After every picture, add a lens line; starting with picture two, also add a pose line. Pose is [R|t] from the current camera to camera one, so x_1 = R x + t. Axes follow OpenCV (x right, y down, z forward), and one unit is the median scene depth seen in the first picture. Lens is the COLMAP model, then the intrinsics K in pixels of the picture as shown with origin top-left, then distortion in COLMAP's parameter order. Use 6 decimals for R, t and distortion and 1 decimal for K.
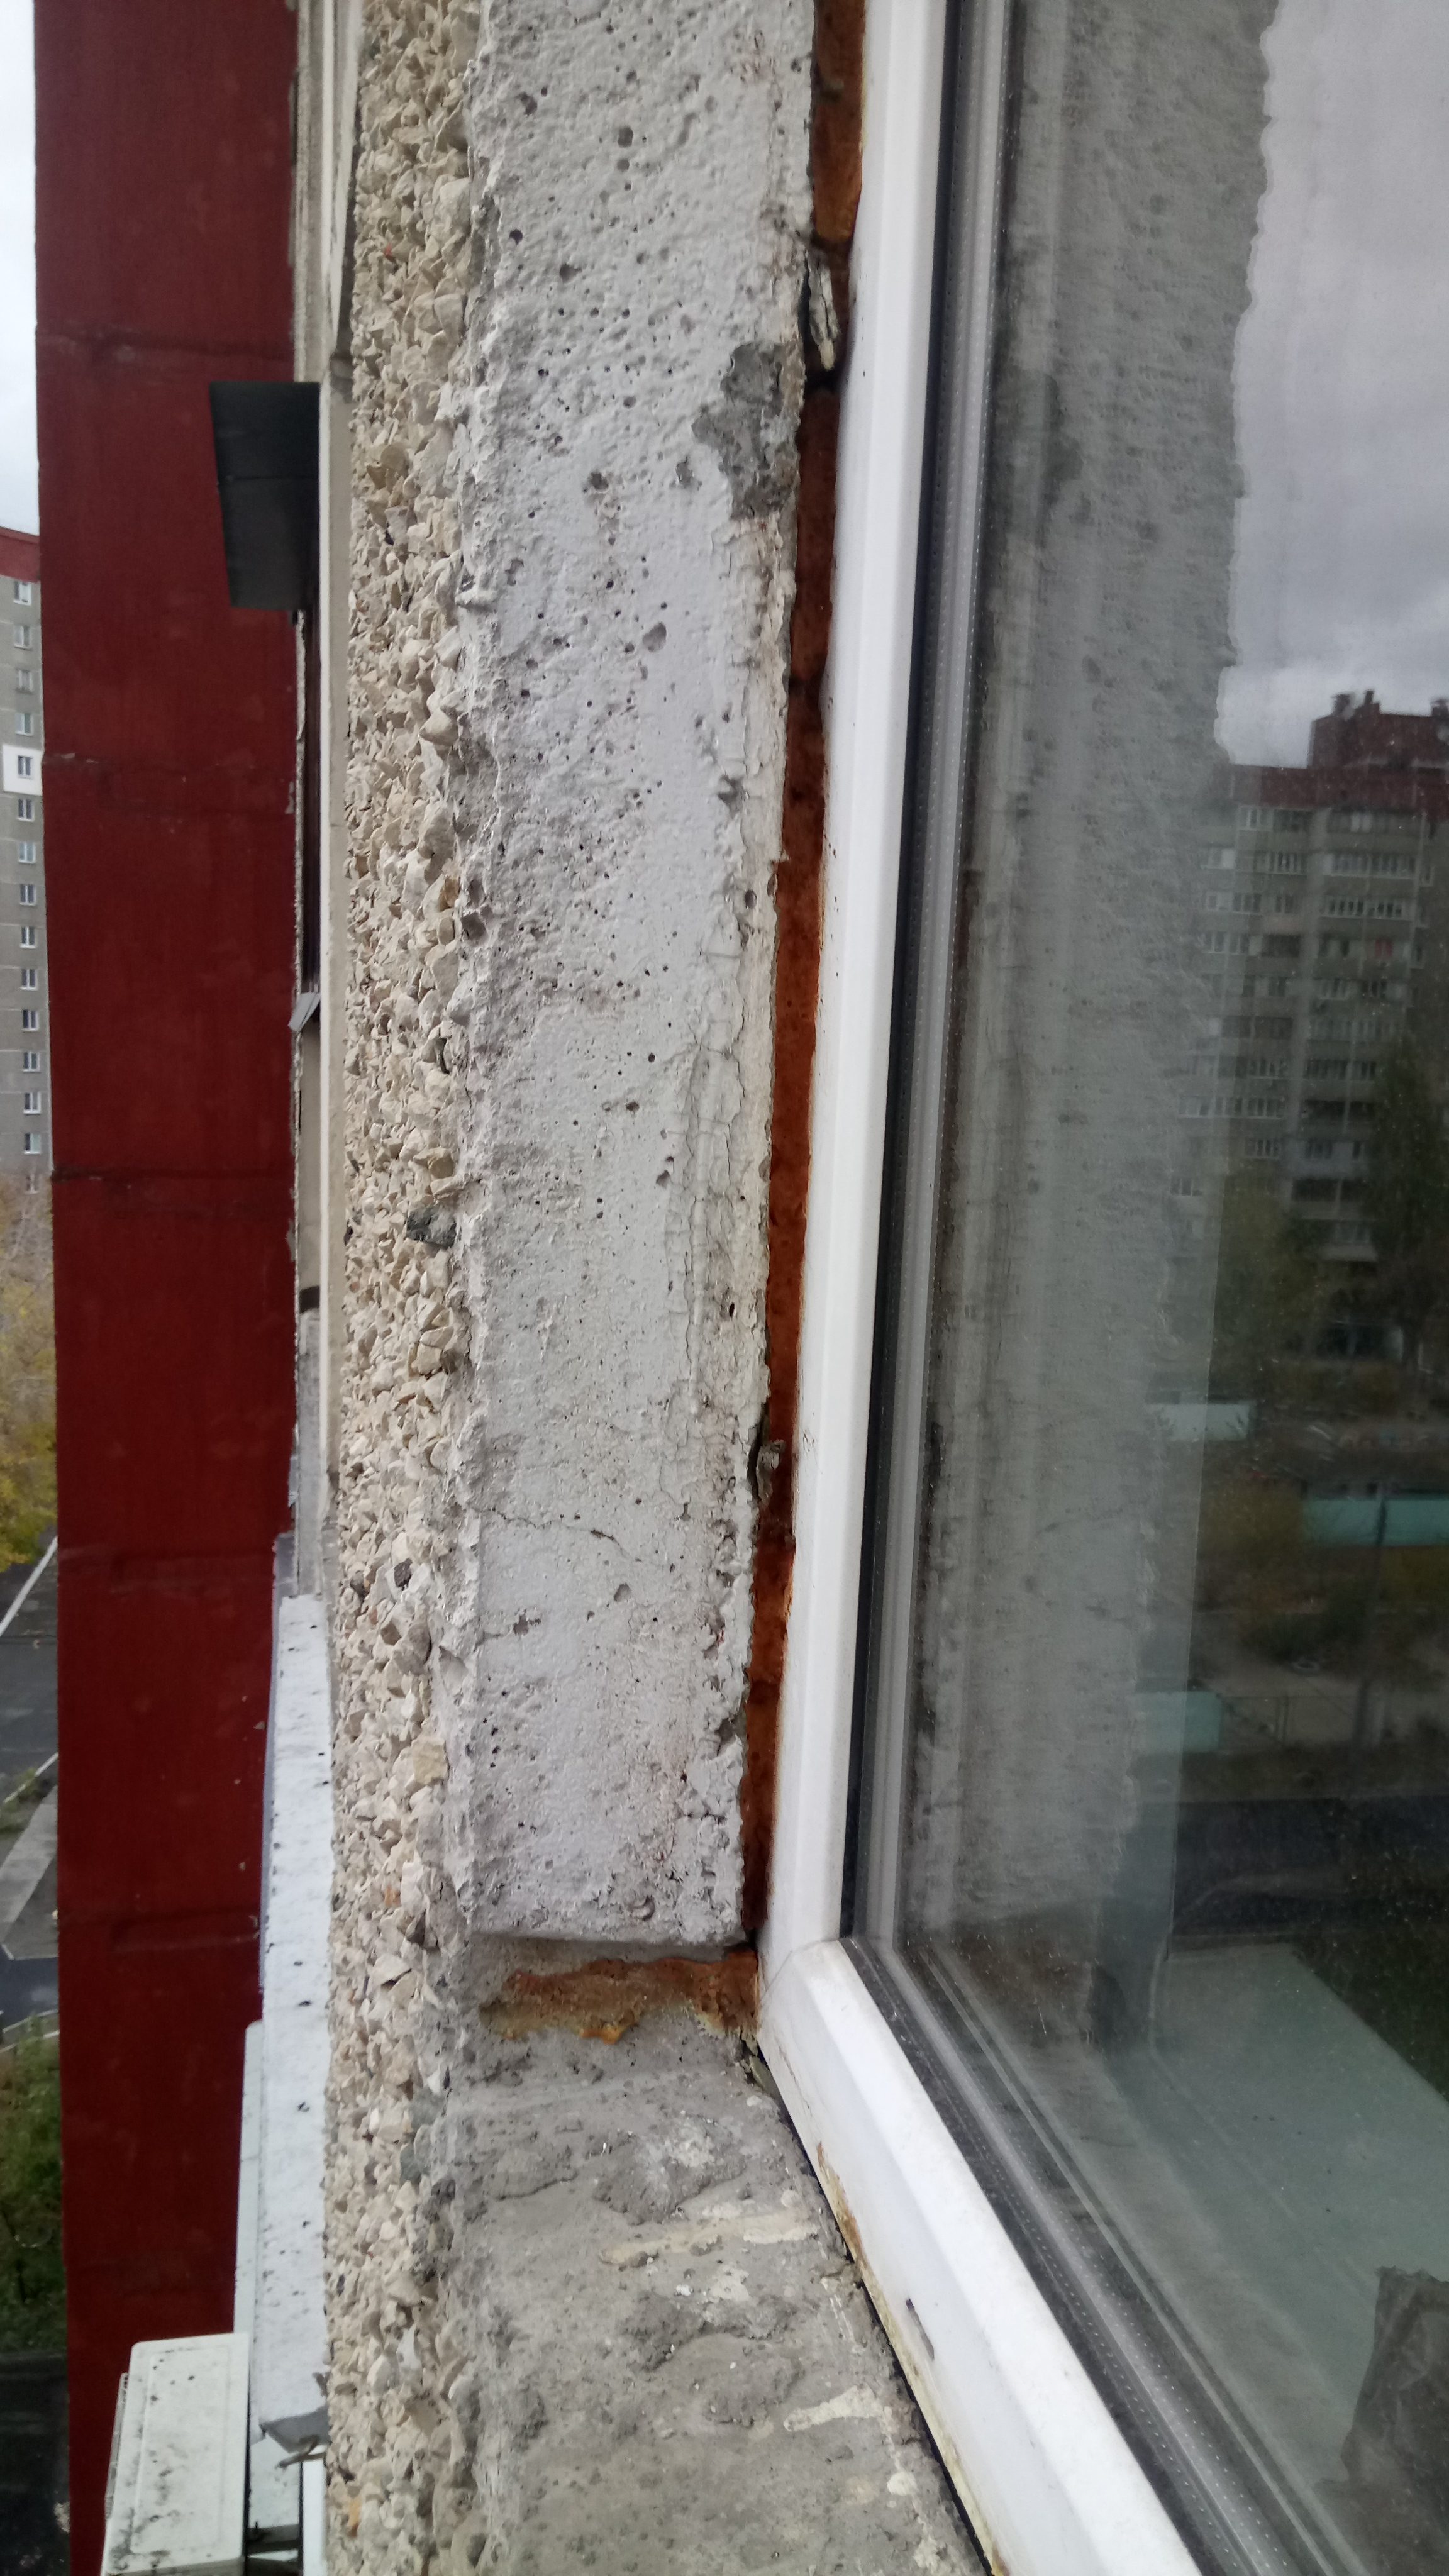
lens RADIAL K [[1797.9, 0, 724.5], [0, 1797.9, 1288.0], [0, 0, 1]] dist [-0.001408, -0.049714]
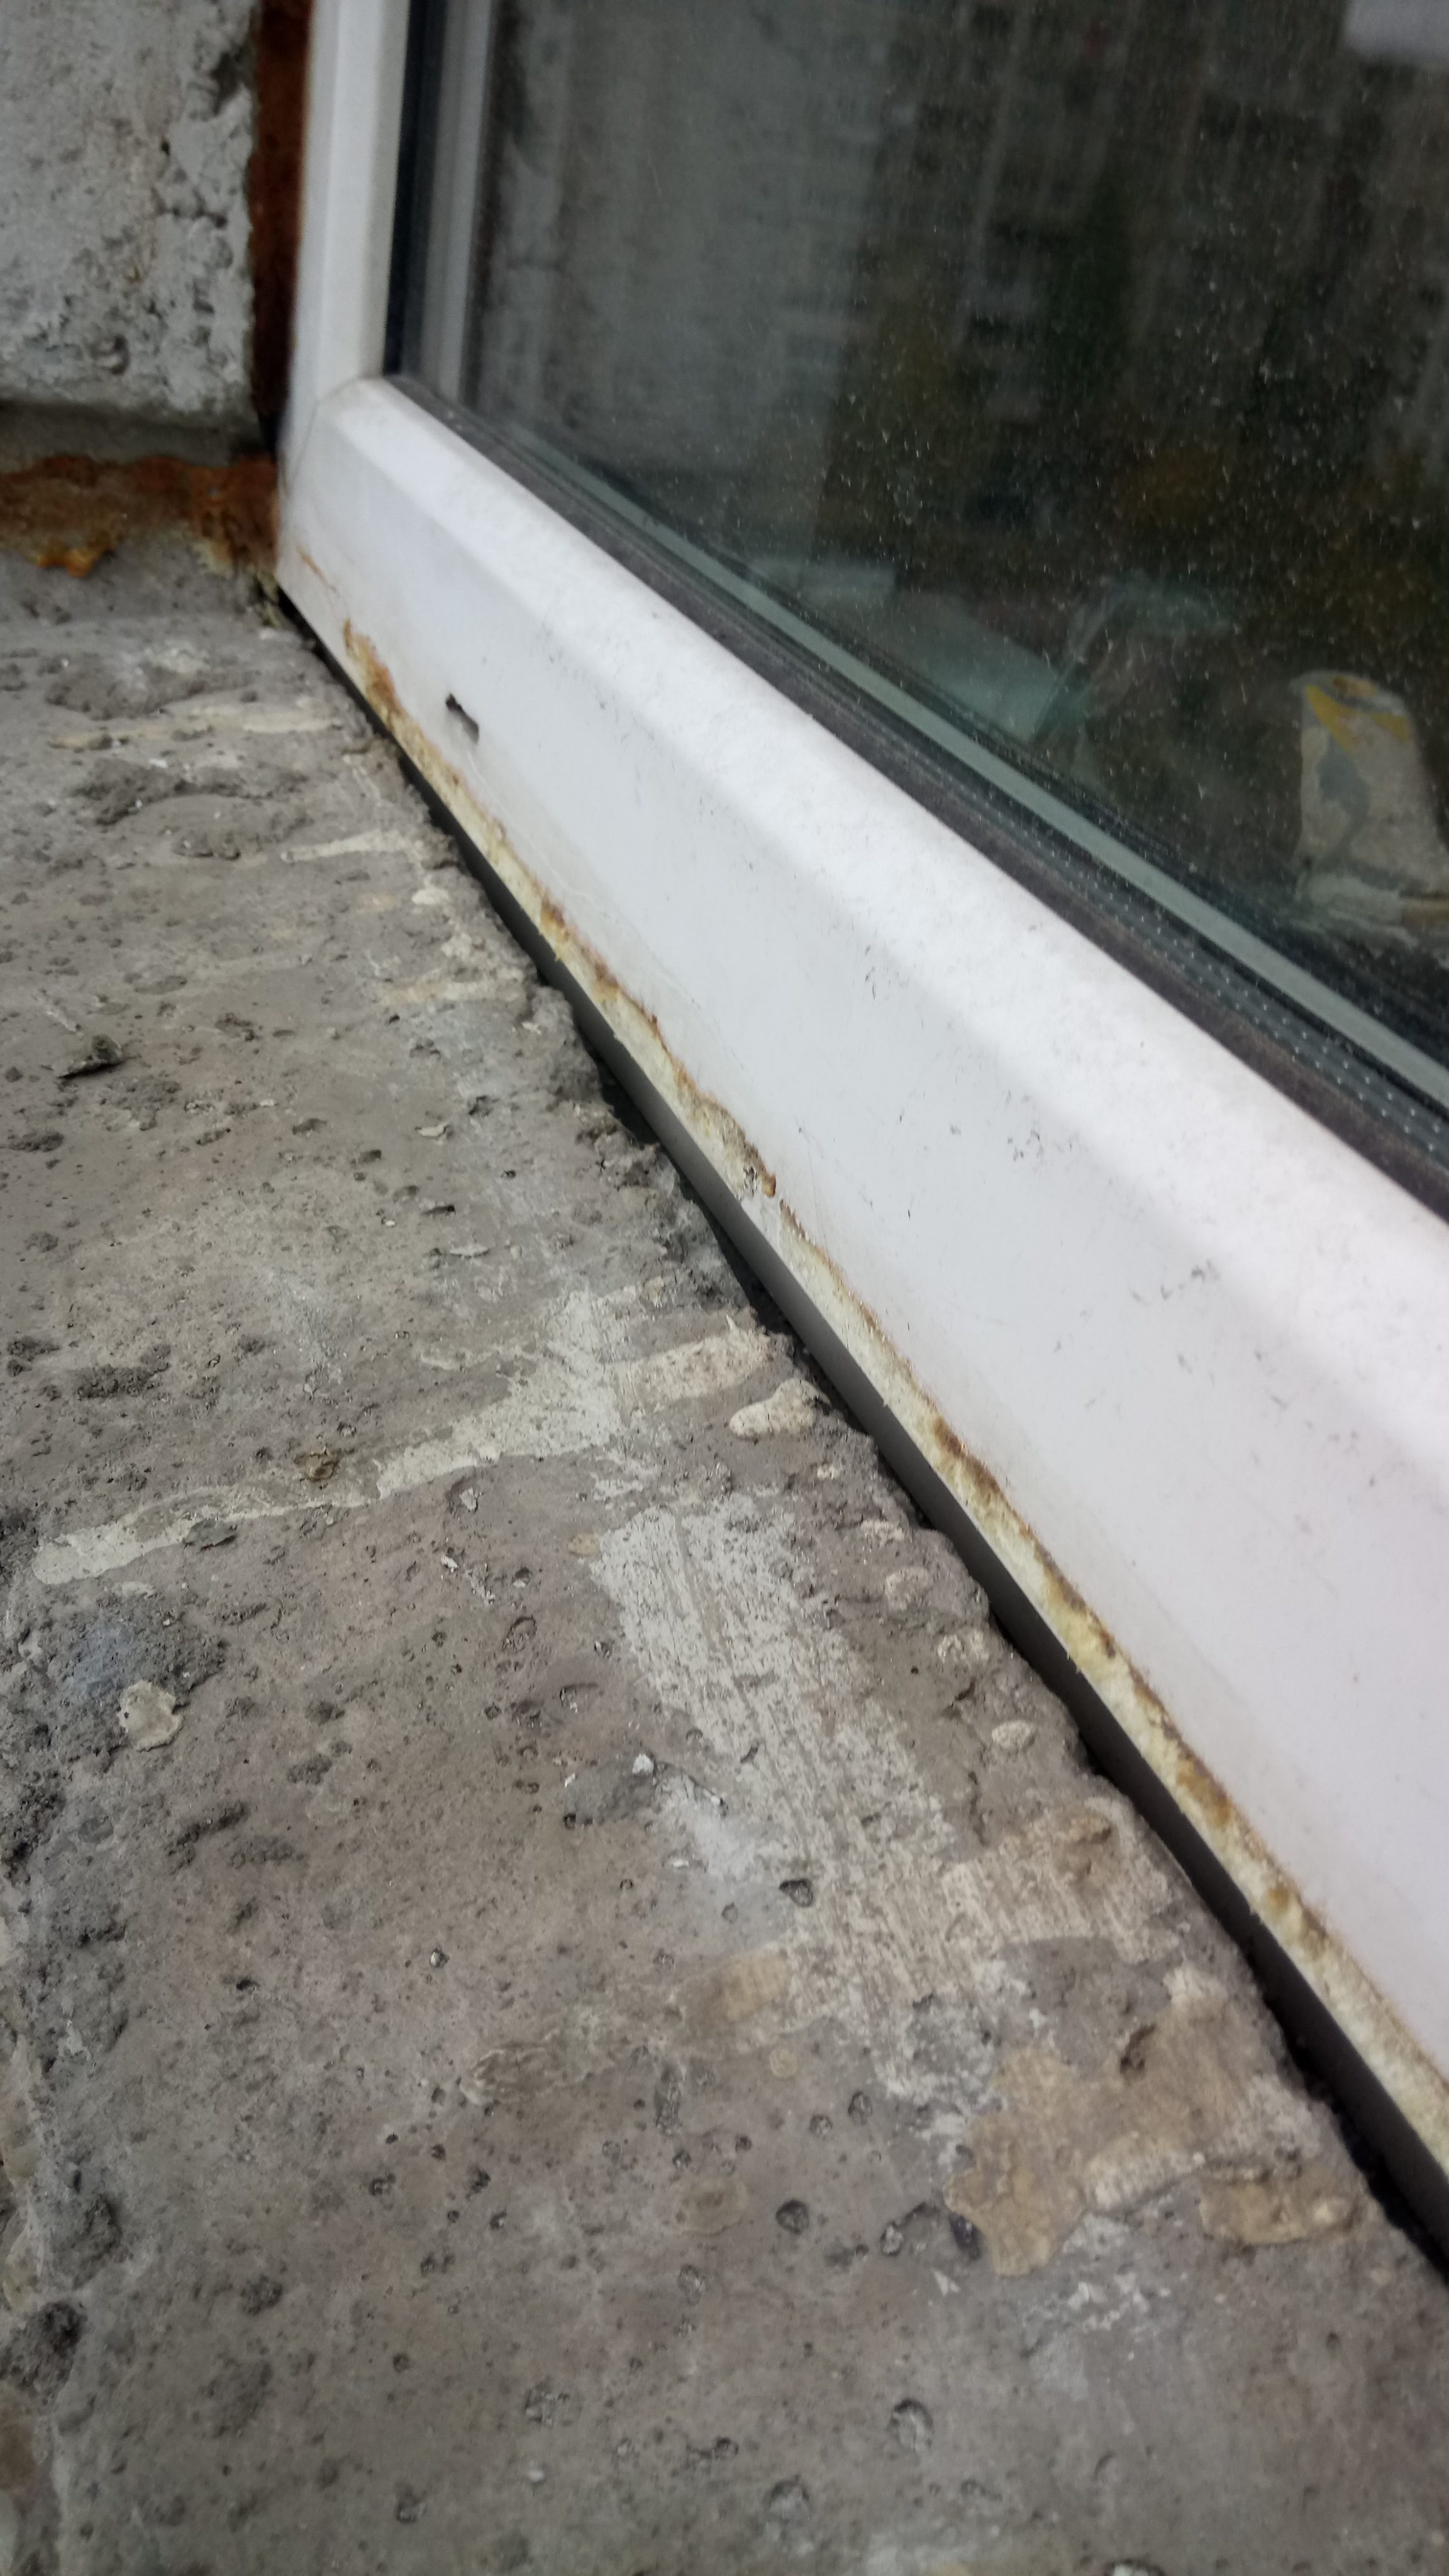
lens RADIAL K [[1797.9, 0, 724.5], [0, 1797.9, 1288.0], [0, 0, 1]] dist [-0.001408, -0.049714]
pose [[0.976921, 0.001529, 0.213597, 0.043418], [-0.091022, 0.907617, 0.409812, 0.372530], [-0.193238, -0.419795, 0.886809, 0.157680]]
